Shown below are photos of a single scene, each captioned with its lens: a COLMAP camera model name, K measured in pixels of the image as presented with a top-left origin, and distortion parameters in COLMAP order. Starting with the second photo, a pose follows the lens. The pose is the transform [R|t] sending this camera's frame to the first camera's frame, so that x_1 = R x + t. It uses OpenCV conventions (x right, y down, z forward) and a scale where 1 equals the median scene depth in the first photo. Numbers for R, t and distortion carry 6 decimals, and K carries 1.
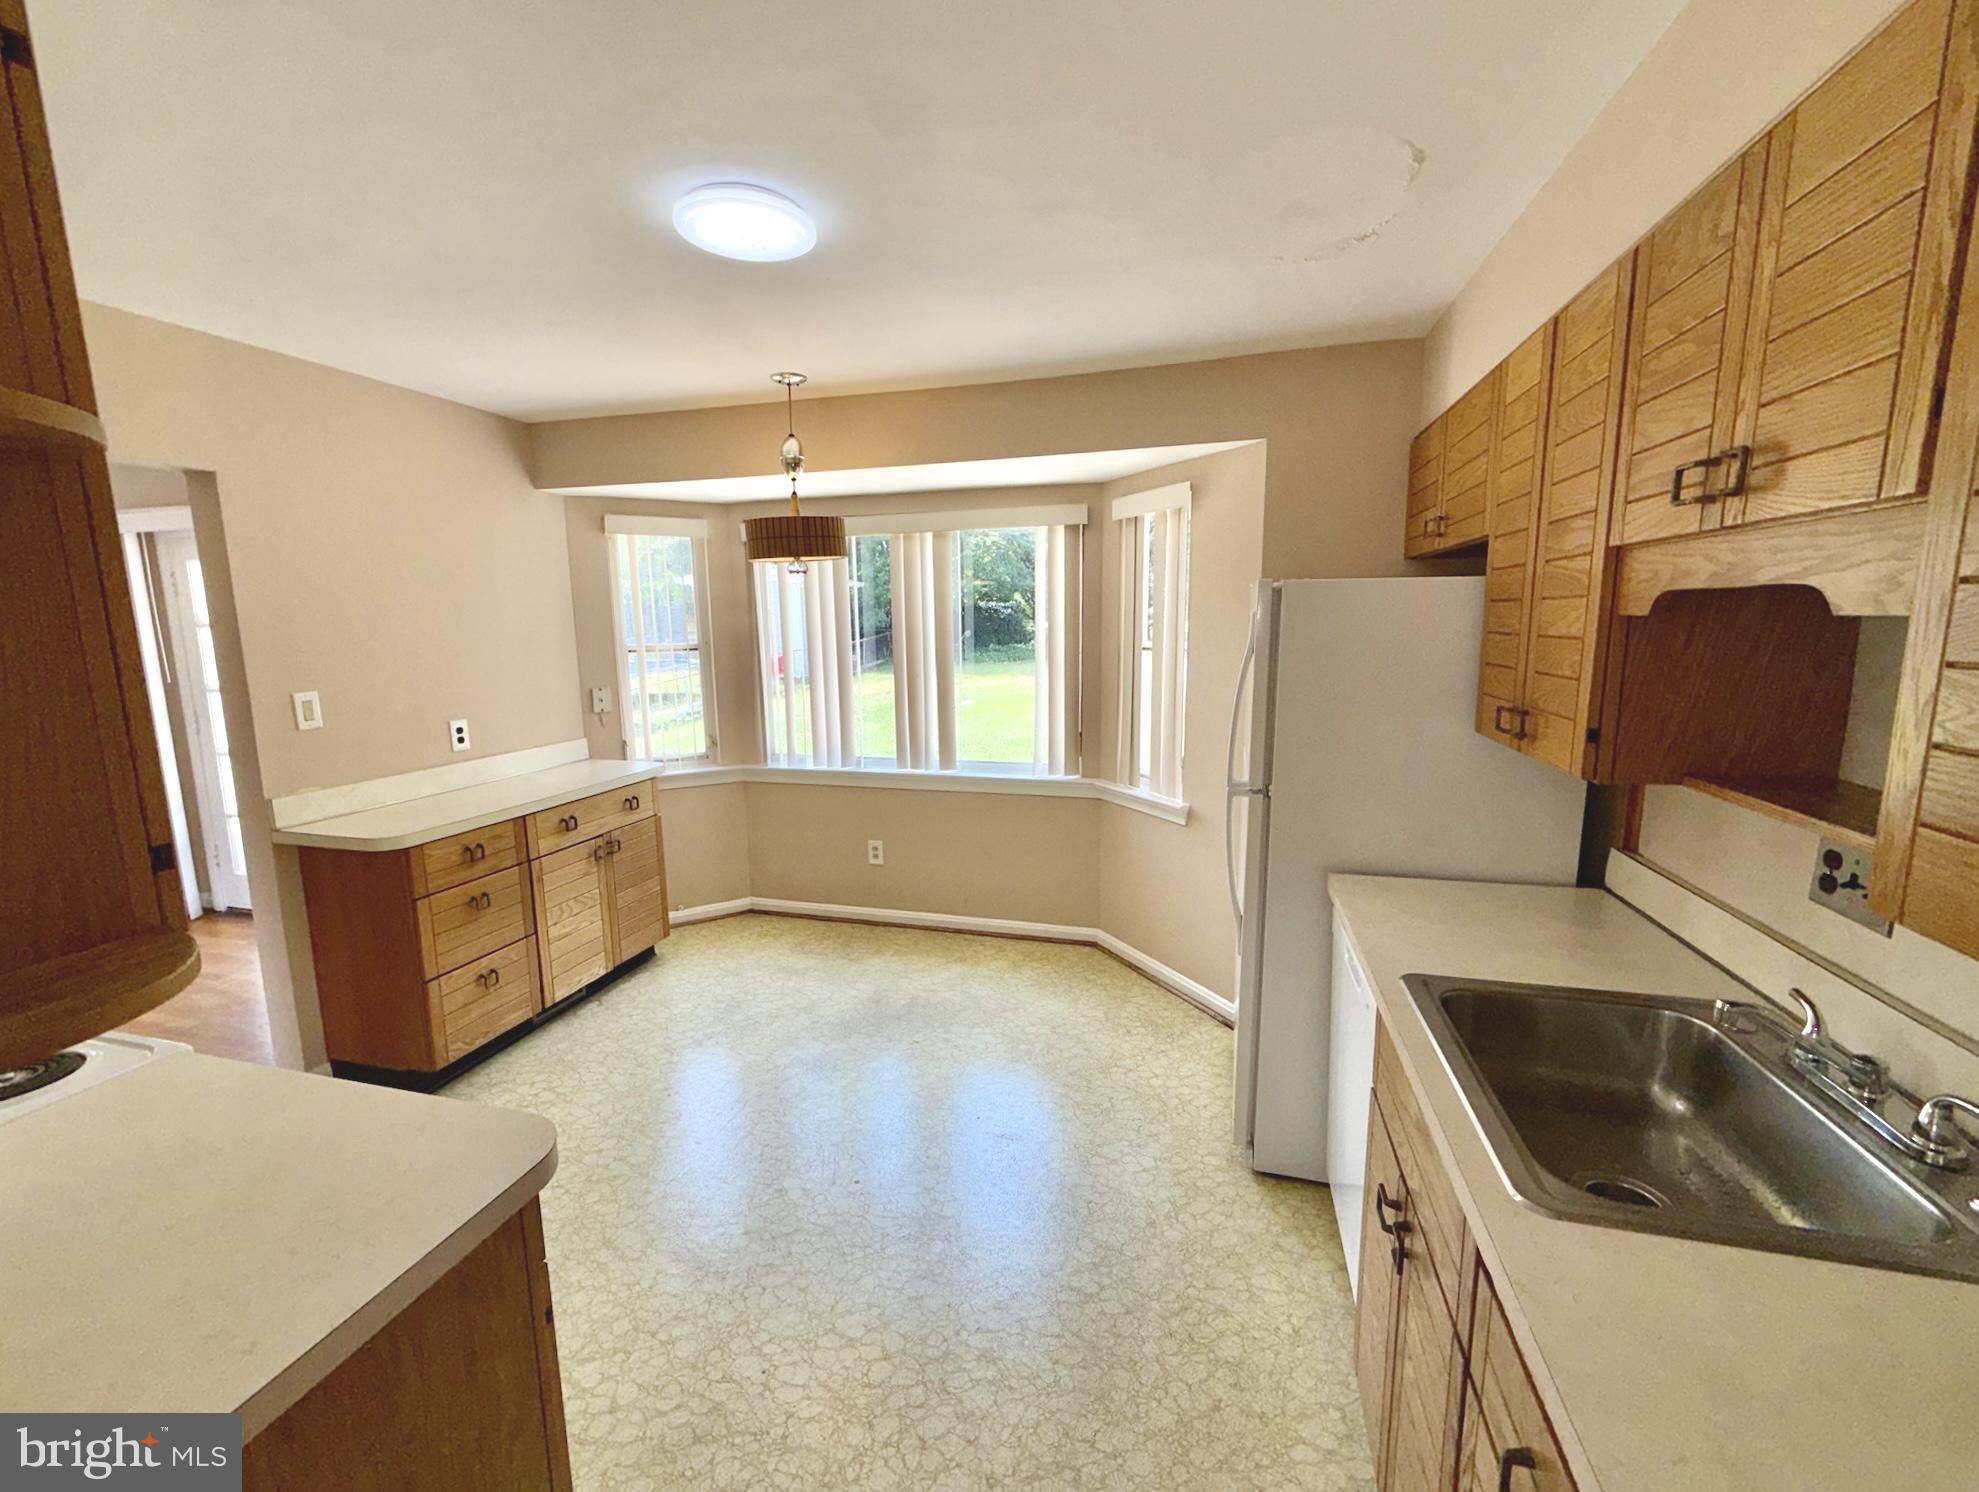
lens RADIAL K [[801.4, 0, 989.1], [0, 801.4, 746.4], [0, 0, 1]] dist [-0.002577, -0.000115]
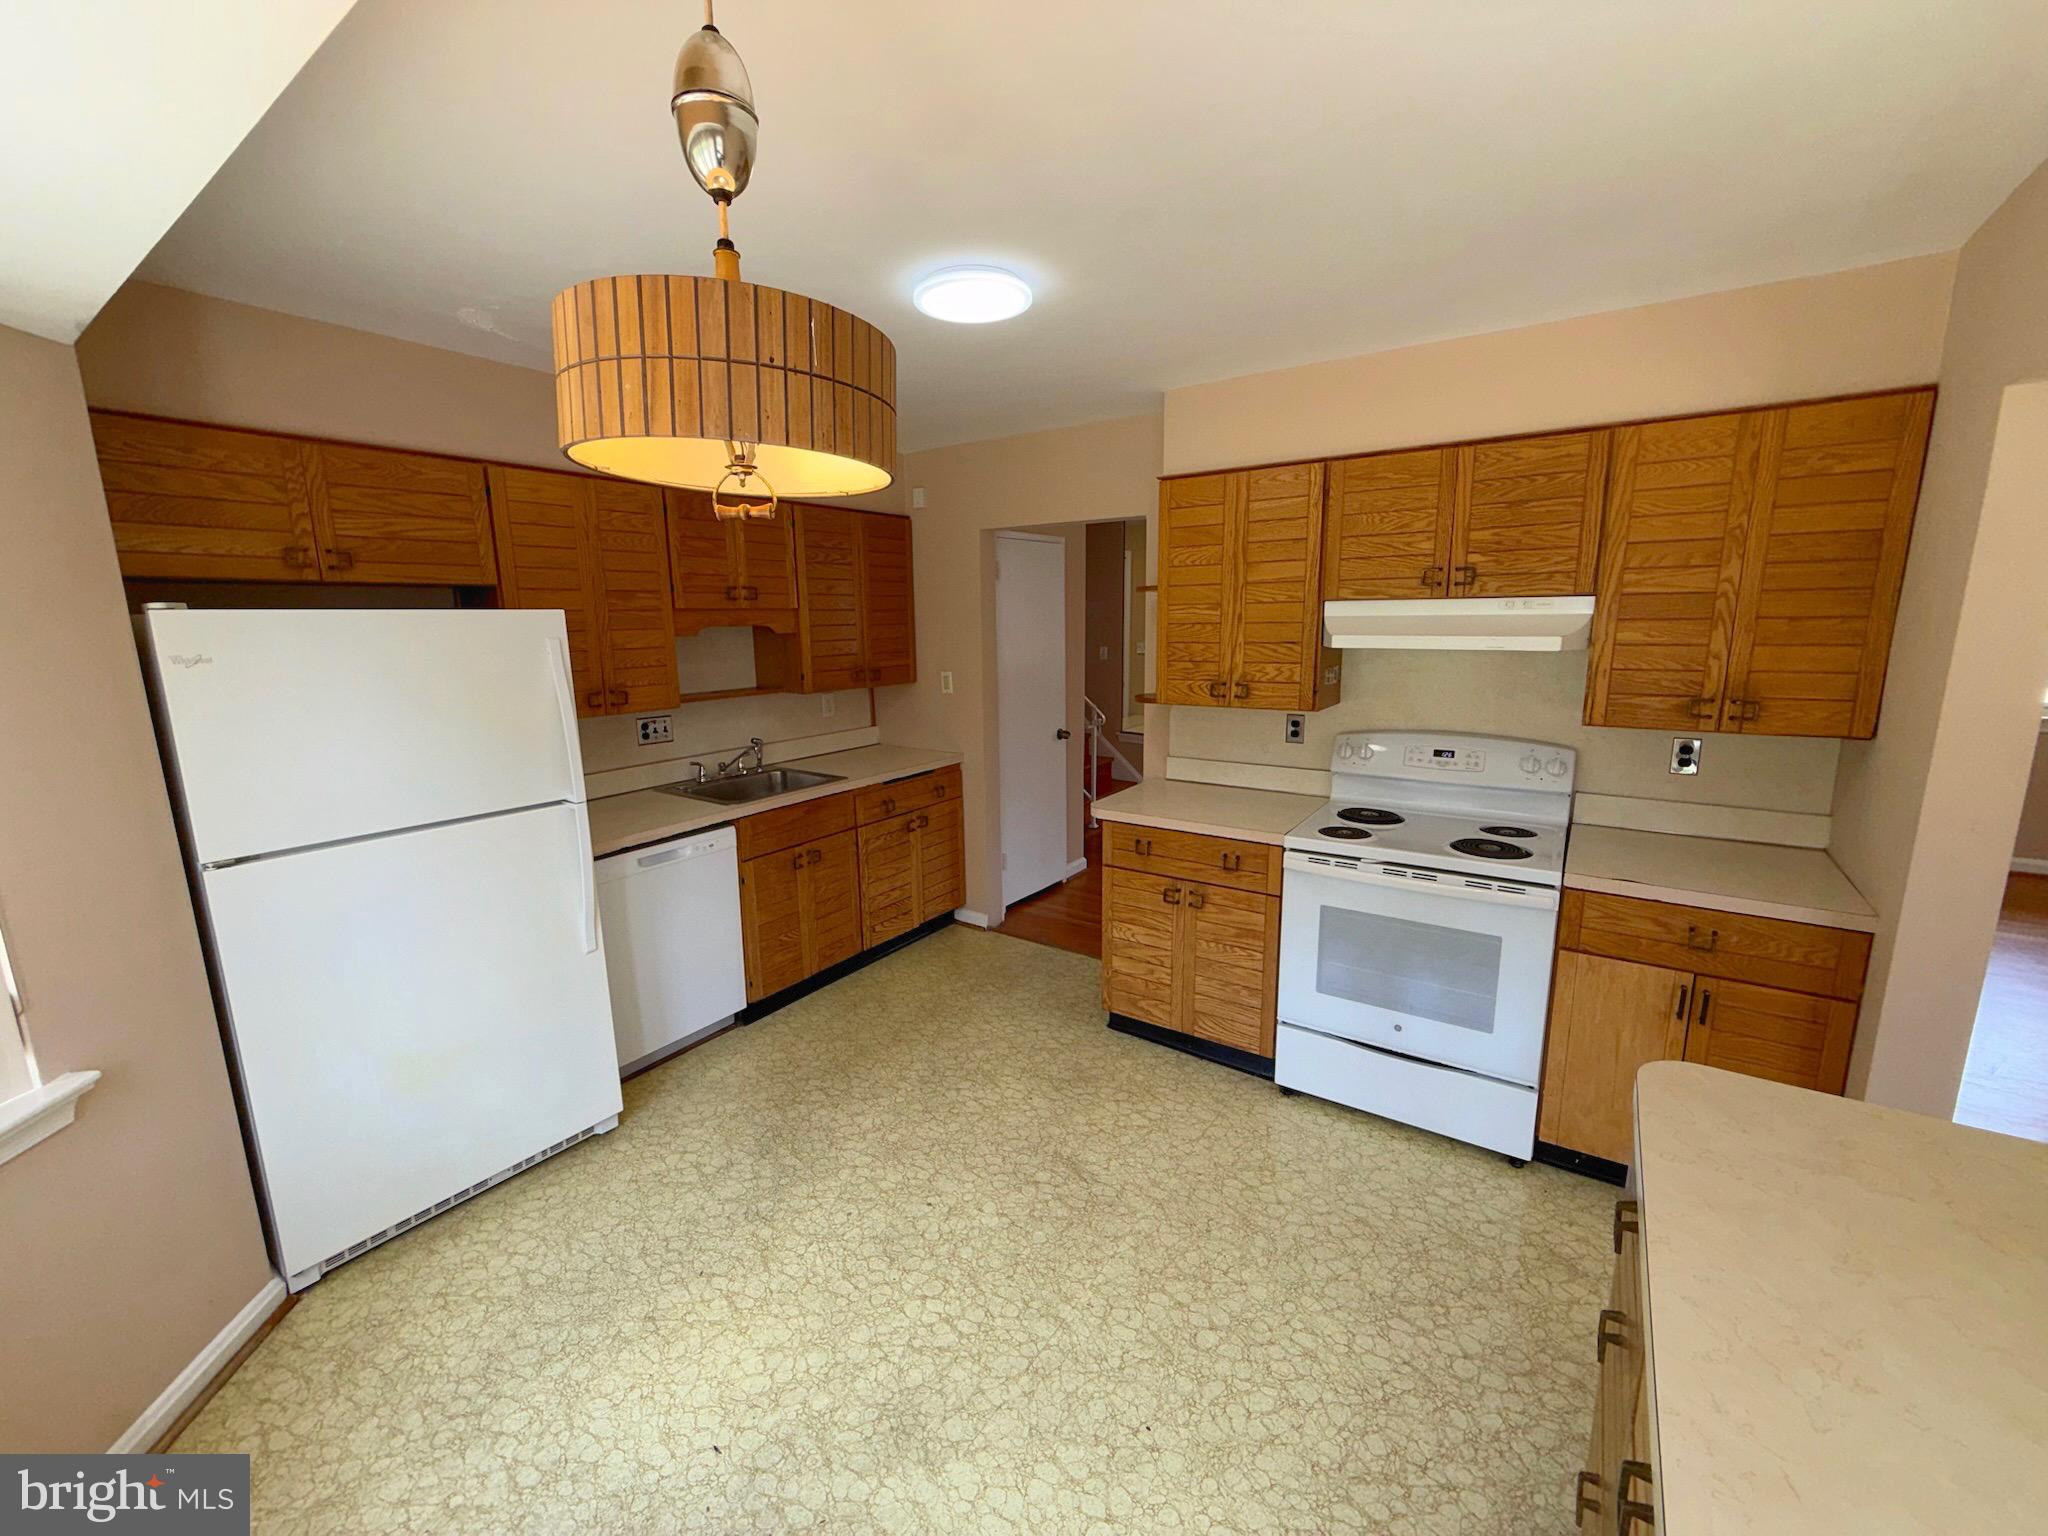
lens RADIAL K [[814.4, 0, 1020.3], [0, 814.4, 764.8], [0, 0, 1]] dist [0.001540, 0.000018]
pose [[-0.944336, -0.035991, 0.327007, -0.495324], [0.074752, 0.944523, 0.319825, -0.244321], [-0.320376, 0.326467, -0.889257, 1.435118]]
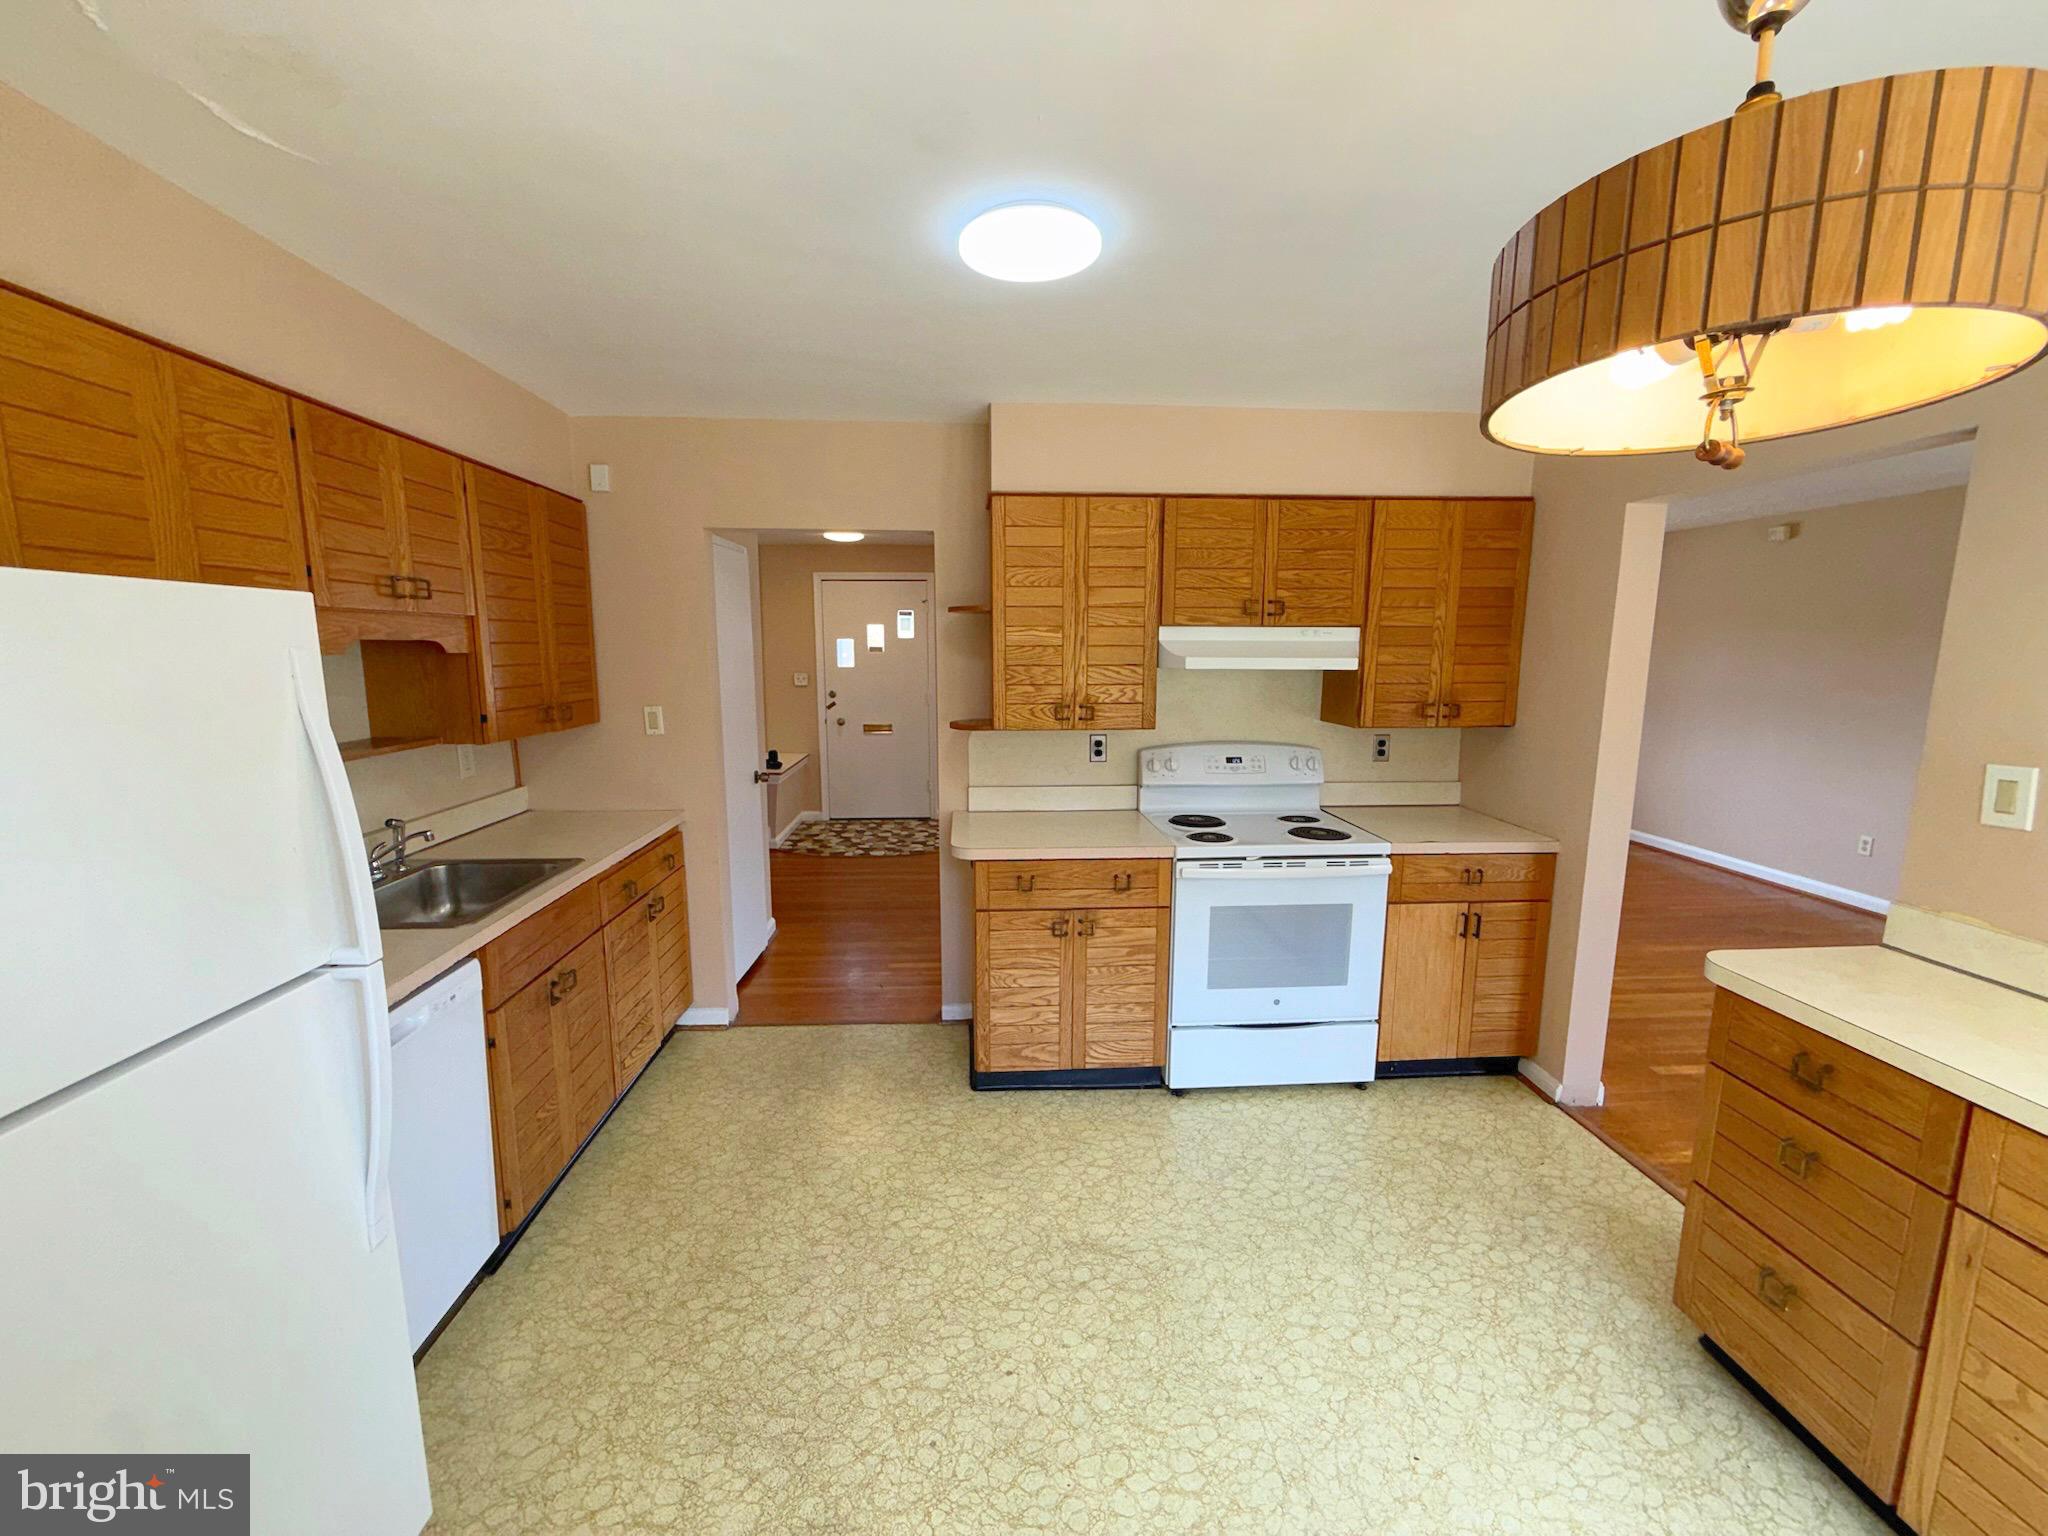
lens RADIAL K [[814.4, 0, 1020.1], [0, 814.4, 764.5], [0, 0, 1]] dist [0.001540, 0.000018]
pose [[-0.945143, 0.055567, -0.321896, 0.040557], [-0.042965, 0.955718, 0.291132, -0.215827], [0.323819, 0.288992, -0.900902, 1.317292]]
